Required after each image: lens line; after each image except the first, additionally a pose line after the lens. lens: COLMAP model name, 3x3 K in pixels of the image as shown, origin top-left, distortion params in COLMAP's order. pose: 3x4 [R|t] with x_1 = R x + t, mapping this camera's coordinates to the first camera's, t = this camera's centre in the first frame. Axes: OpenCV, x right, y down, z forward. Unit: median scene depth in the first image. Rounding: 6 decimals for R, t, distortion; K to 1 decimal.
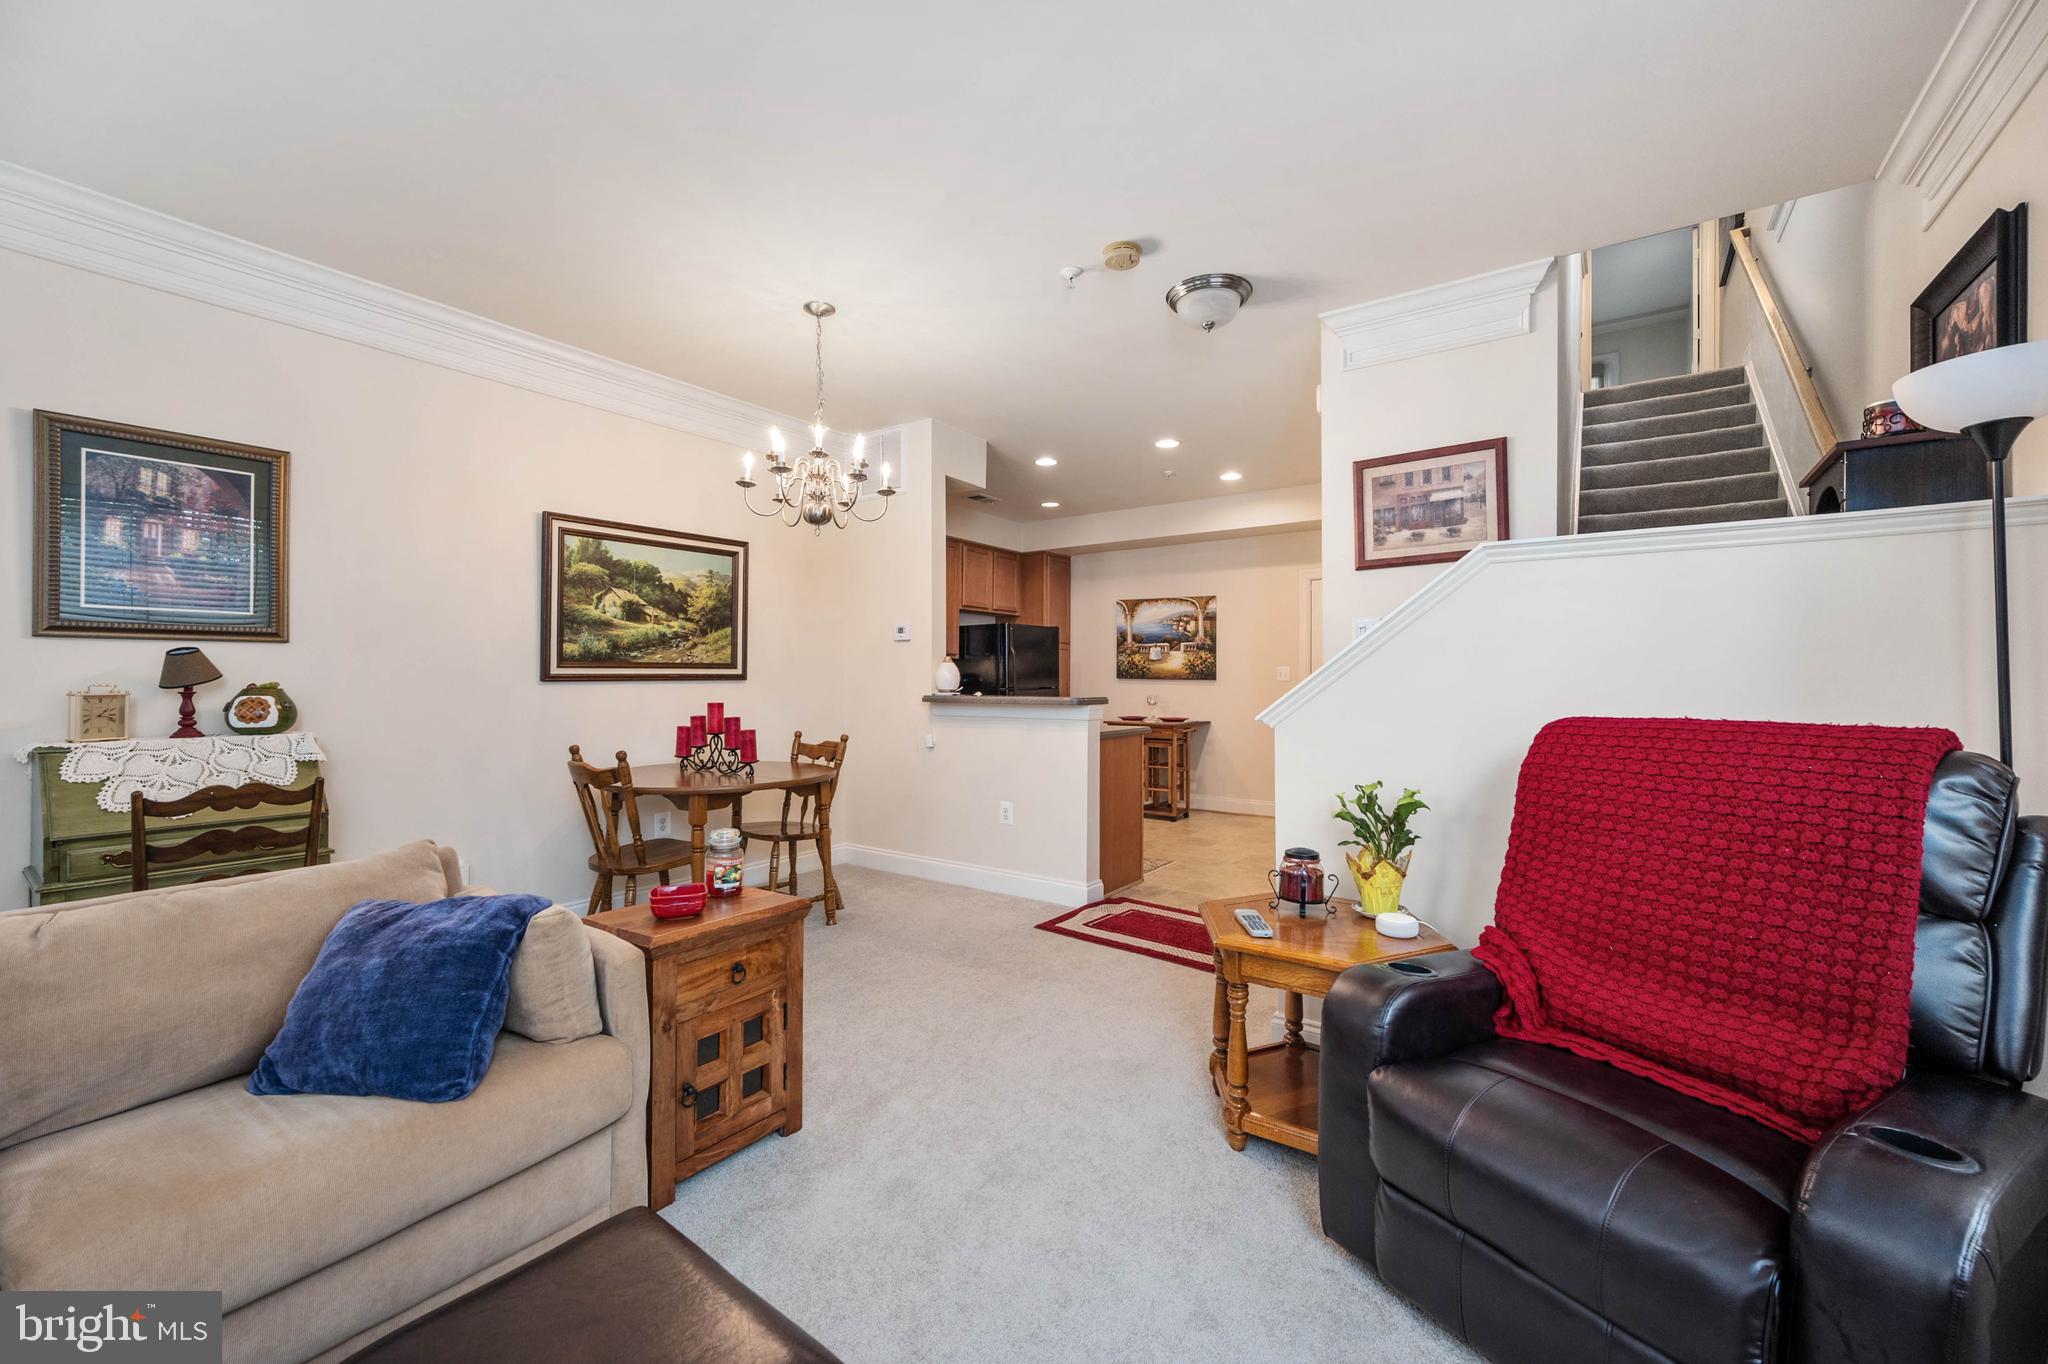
lens RADIAL K [[802.6, 0, 1029.1], [0, 802.6, 673.5], [0, 0, 1]] dist [0.008646, 0.000197]
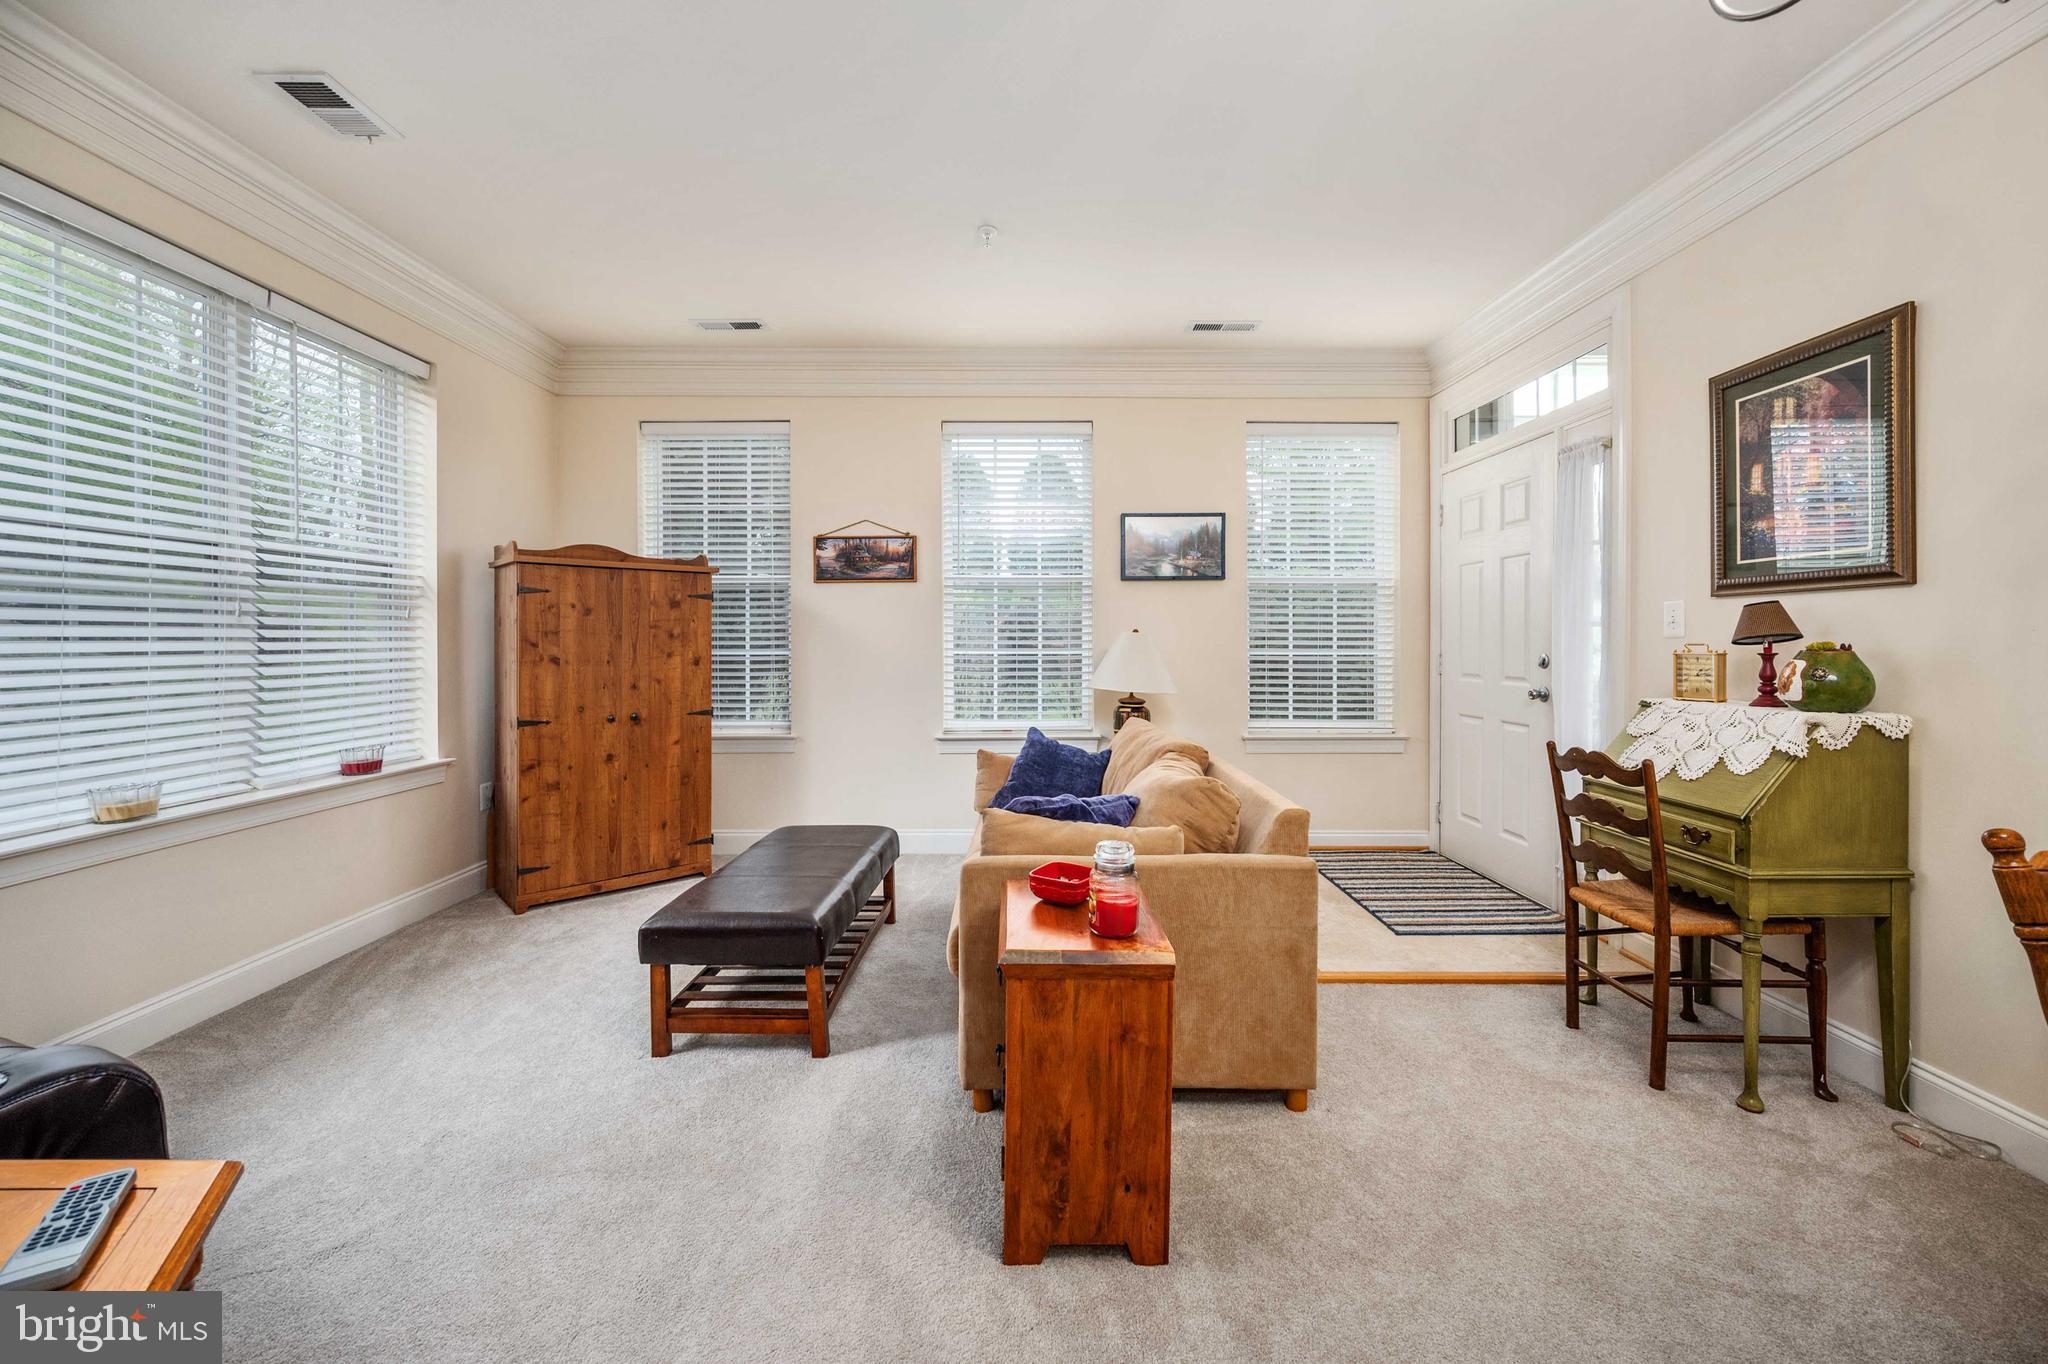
lens RADIAL K [[829.4, 0, 1014.3], [0, 829.4, 647.0], [0, 0, 1]] dist [0.000694, 0.000110]
pose [[-0.820363, 0.005454, -0.571817, 0.072003], [0.004859, 0.999985, 0.002567, 0.006781], [0.571822, -0.000672, -0.820377, 0.852817]]
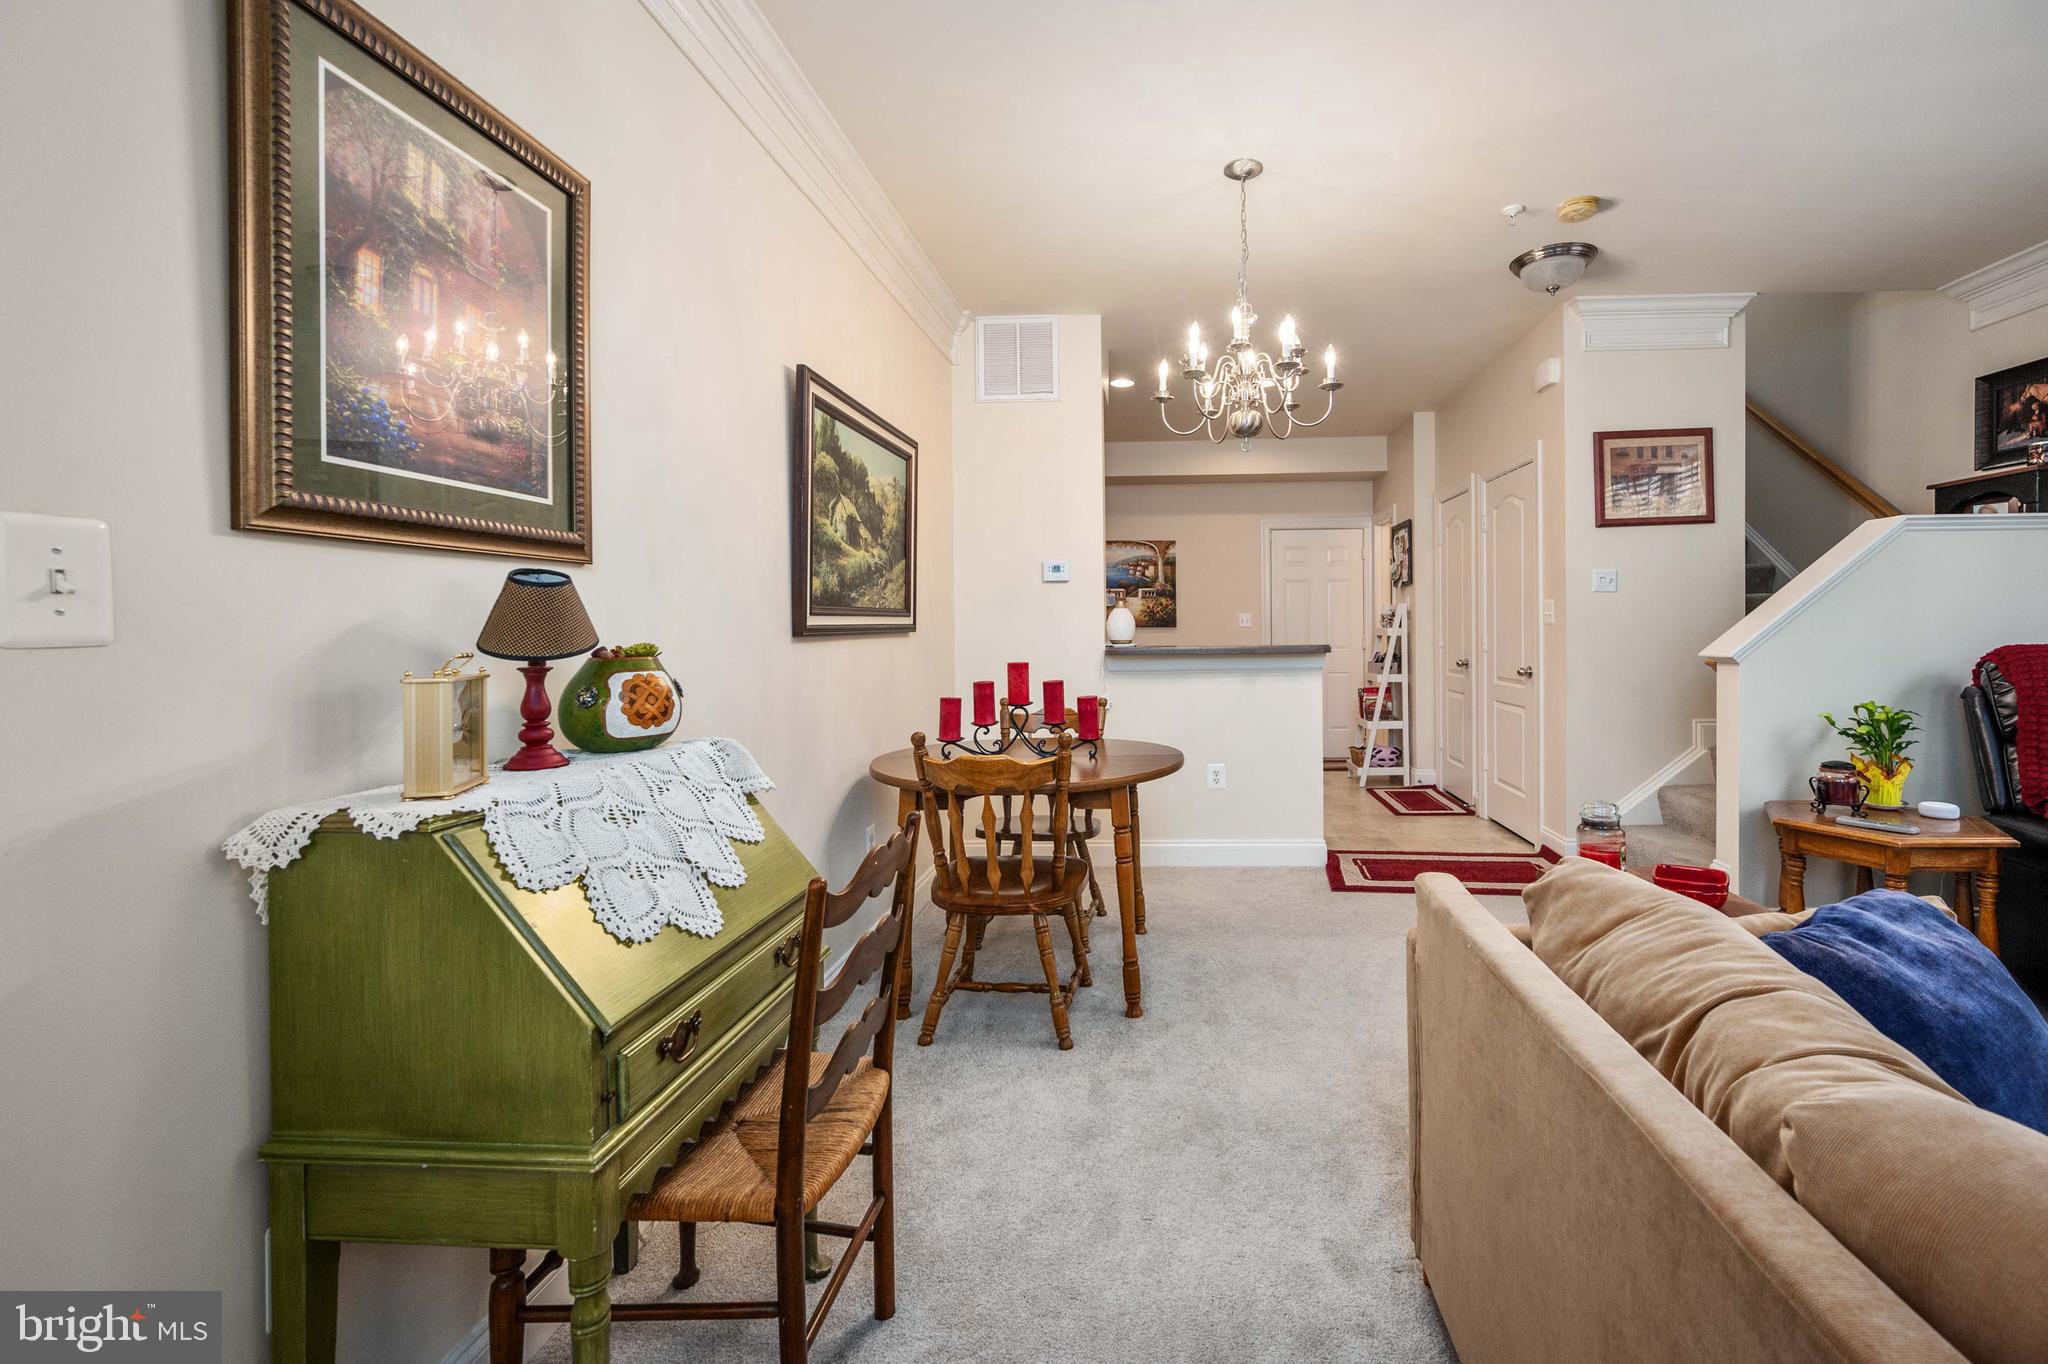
lens RADIAL K [[829.4, 0, 1116.6], [0, 829.4, 631.5], [0, 0, 1]] dist [0.000694, 0.000110]
pose [[0.853934, -0.013839, 0.520198, -0.677349], [0.007130, 0.999864, 0.014896, -0.001867], [-0.520333, -0.009011, 0.853916, 0.293868]]
